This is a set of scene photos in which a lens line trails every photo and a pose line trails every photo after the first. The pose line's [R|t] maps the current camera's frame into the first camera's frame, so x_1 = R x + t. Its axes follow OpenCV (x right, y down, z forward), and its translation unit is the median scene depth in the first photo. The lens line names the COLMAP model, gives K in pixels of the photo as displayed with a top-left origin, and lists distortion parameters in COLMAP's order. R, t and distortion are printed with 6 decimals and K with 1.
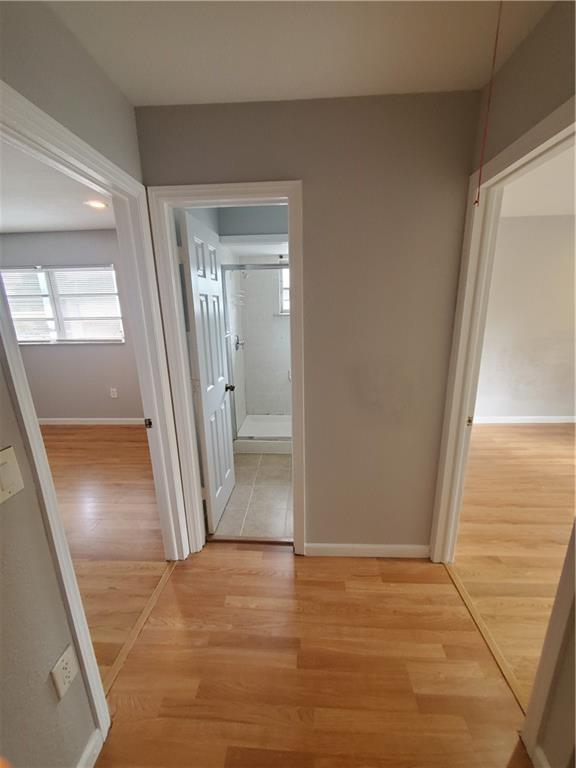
lens RADIAL K [[309.1, 0, 288.0], [0, 309.1, 384.0], [0, 0, 1]] dist [0.000672, -0.000383]
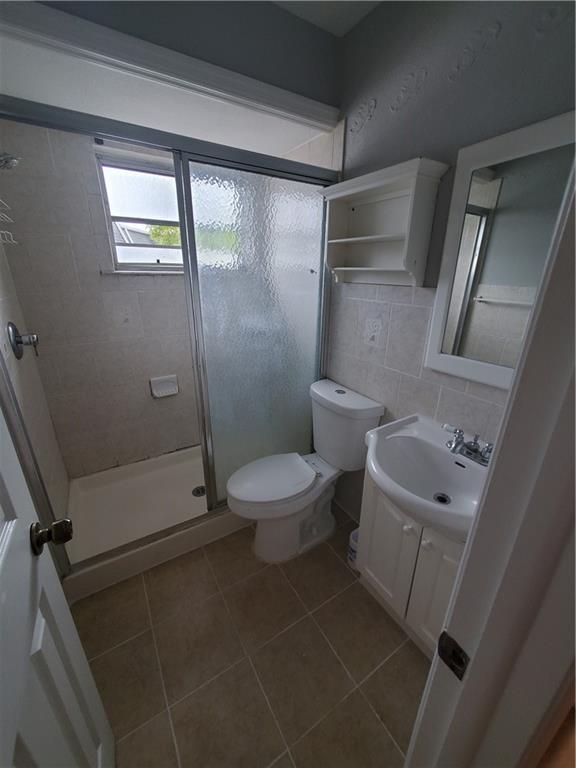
lens RADIAL K [[304.6, 0, 289.6], [0, 304.6, 380.6], [0, 0, 1]] dist [-0.001057, -0.000671]
pose [[0.819710, -0.168239, 0.547513, -0.096403], [0.115170, 0.984779, 0.130174, -0.092644], [-0.561080, -0.043648, 0.826610, 0.458505]]
